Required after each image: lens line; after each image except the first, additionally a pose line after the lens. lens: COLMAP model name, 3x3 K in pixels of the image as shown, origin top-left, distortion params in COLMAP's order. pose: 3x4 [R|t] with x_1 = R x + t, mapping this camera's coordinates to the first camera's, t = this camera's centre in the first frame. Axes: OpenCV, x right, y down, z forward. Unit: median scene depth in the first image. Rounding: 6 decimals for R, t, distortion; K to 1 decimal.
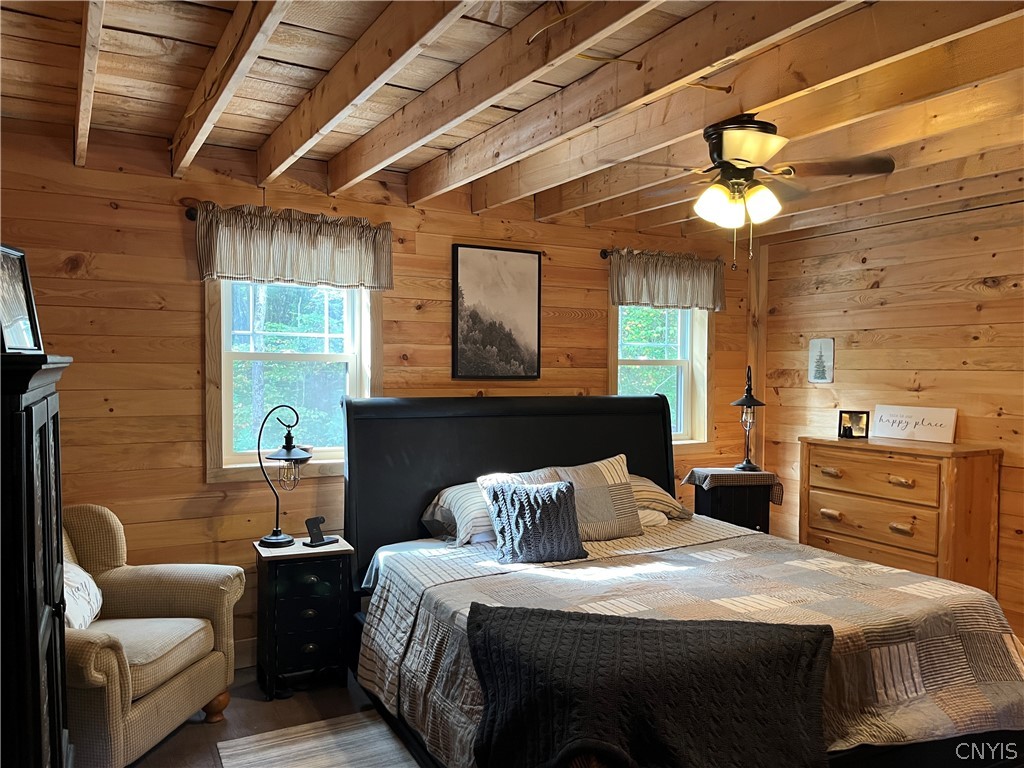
lens RADIAL K [[772.2, 0, 510.5], [0, 772.2, 382.6], [0, 0, 1]] dist [0.025736, -0.018399]
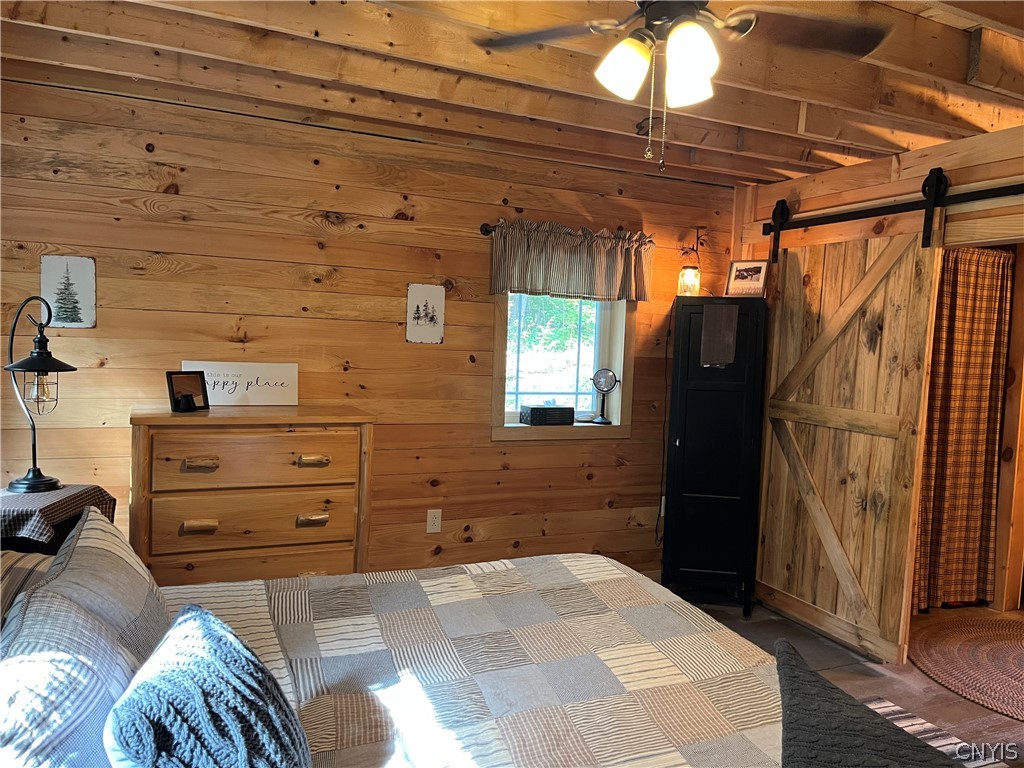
lens RADIAL K [[772.2, 0, 510.9], [0, 772.2, 392.1], [0, 0, 1]] dist [0.025736, -0.018399]
pose [[0.065360, -0.074329, 0.995090, -0.238681], [-0.023241, 0.996838, 0.075986, -0.004428], [-0.997591, -0.028093, 0.063426, 0.709440]]
